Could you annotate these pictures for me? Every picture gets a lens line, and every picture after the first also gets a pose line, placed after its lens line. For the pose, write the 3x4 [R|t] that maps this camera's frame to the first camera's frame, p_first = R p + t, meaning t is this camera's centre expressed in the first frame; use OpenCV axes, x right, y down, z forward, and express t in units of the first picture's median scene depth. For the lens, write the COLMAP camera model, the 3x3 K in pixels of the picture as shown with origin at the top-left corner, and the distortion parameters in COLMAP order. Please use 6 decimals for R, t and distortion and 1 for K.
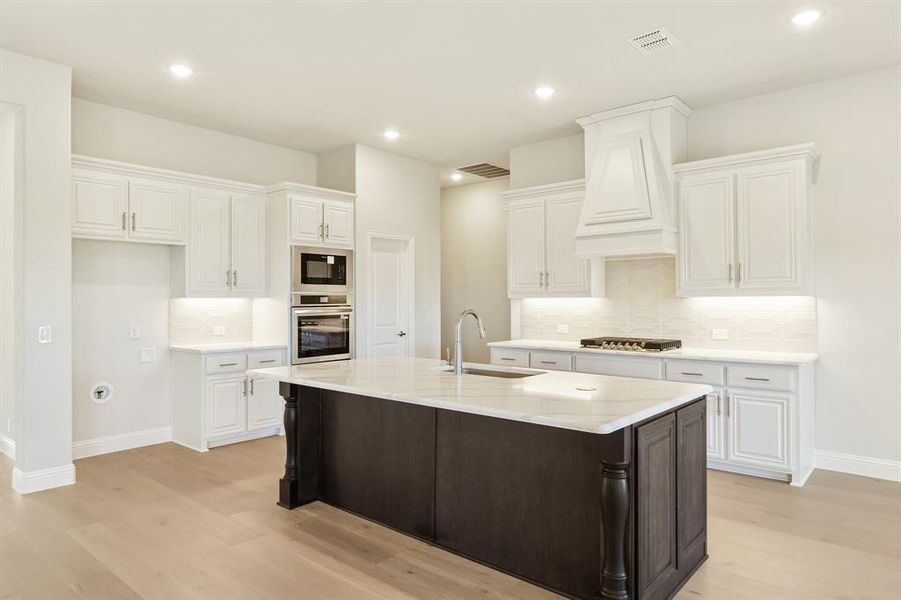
lens RADIAL K [[562.6, 0, 453.8], [0, 562.6, 297.8], [0, 0, 1]] dist [-0.001142, -0.000270]
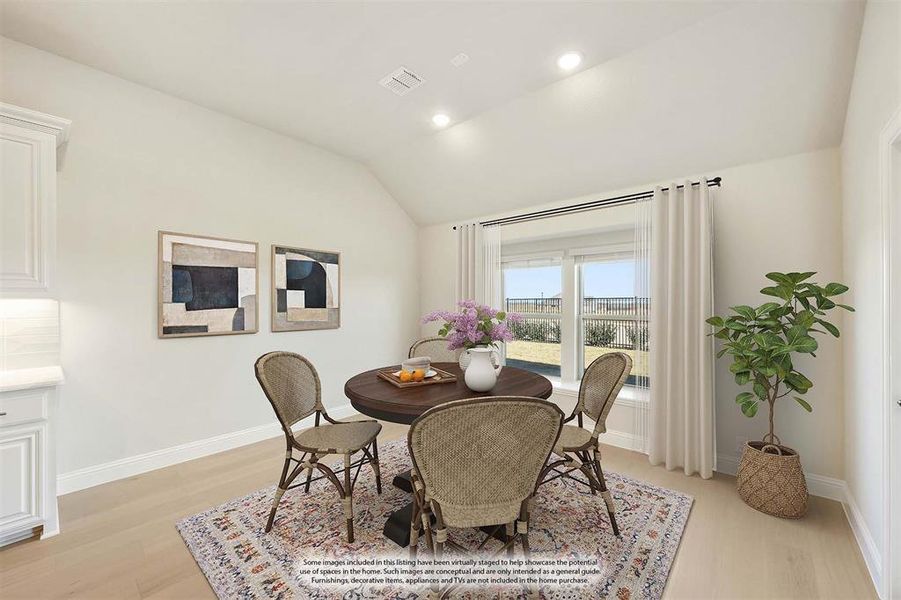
lens RADIAL K [[360.6, 0, 450.5], [0, 360.6, 300.0], [0, 0, 1]] dist [-0.000353, -0.000115]
pose [[0.003739, 0.008114, 0.999960, 0.077087], [-0.003169, 0.999962, -0.008102, 0.000358], [-0.999988, -0.003139, 0.003764, 0.347178]]
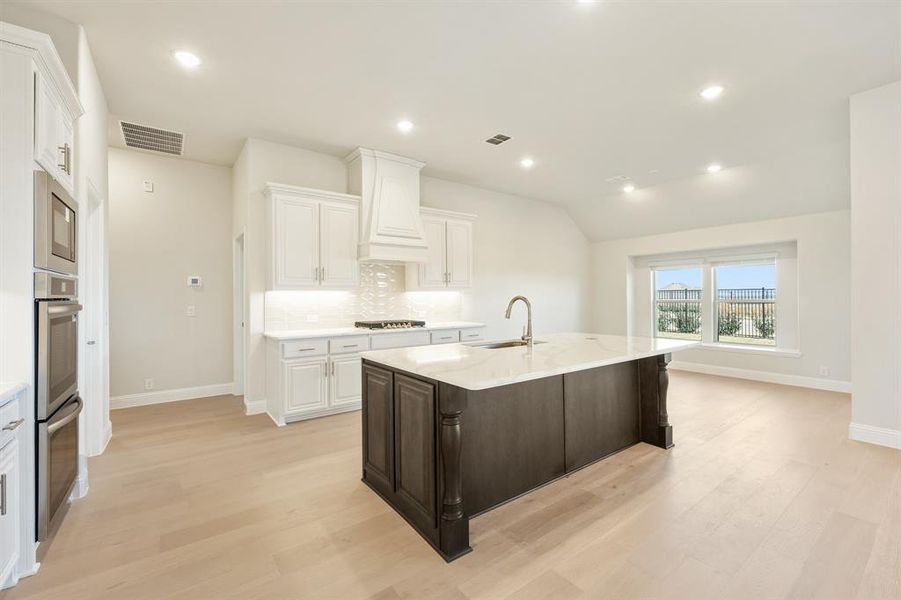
lens RADIAL K [[380.0, 0, 455.2], [0, 380.0, 296.2], [0, 0, 1]] dist [-0.000353, -0.000029]
pose [[0.216753, 0.005267, 0.976212, -0.586204], [0.002828, 0.999978, -0.006023, 0.017984], [-0.976222, 0.004067, 0.216734, 0.651079]]
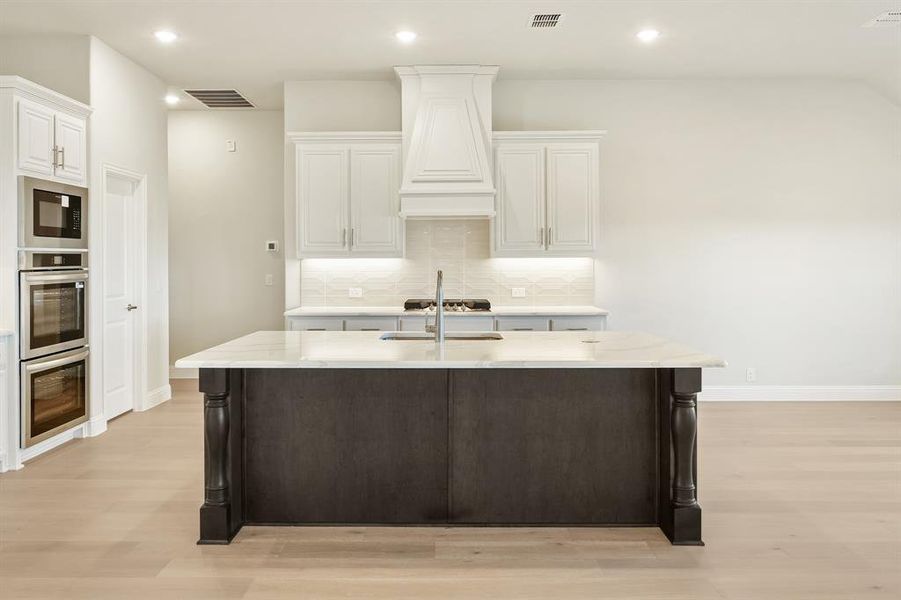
lens RADIAL K [[665.3, 0, 449.1], [0, 665.3, 264.1], [0, 0, 1]] dist [-0.004331, -0.002692]
pose [[0.758344, -0.001785, 0.651852, -0.458530], [-0.002386, 0.999982, 0.005513, 0.003120], [-0.651850, -0.005736, 0.758326, 0.111371]]
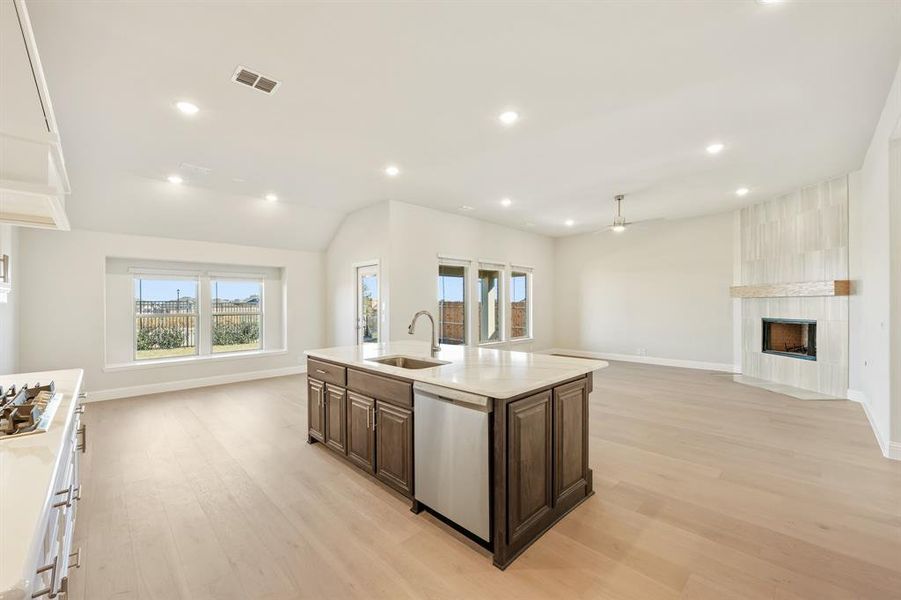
lens RADIAL K [[360.6, 0, 450.5], [0, 360.6, 300.0], [0, 0, 1]] dist [-0.000353, -0.000115]
pose [[-0.996474, 0.008580, 0.083461, -0.075265], [0.007324, 0.999855, -0.015342, 0.005618], [-0.083581, -0.014677, -0.996393, 1.261496]]
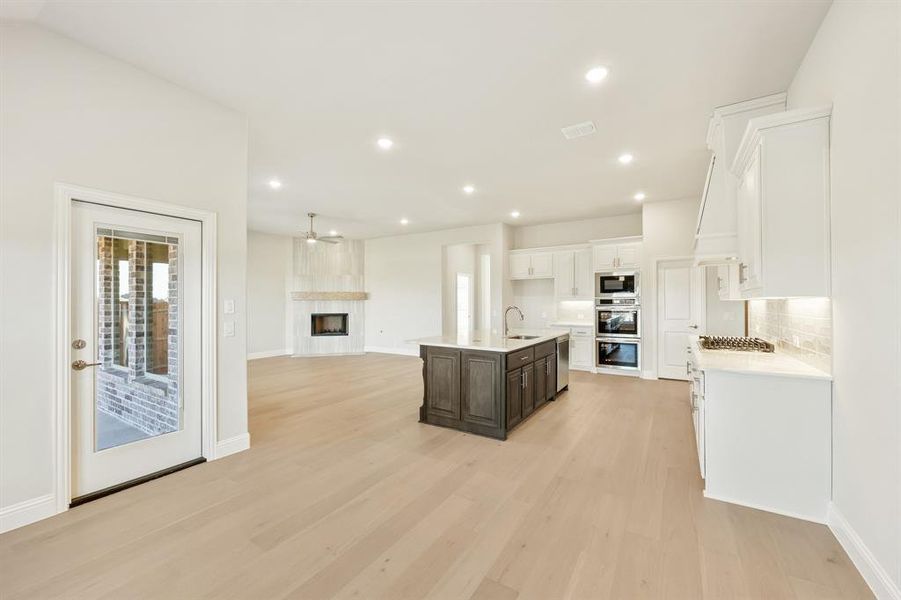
lens RADIAL K [[360.6, 0, 450.5], [0, 360.6, 300.0], [0, 0, 1]] dist [-0.000353, -0.000115]
pose [[0.144555, -0.006121, -0.989478, 0.937541], [0.006896, 0.999963, -0.005178, 0.000567], [0.989473, -0.006075, 0.144592, 0.380291]]
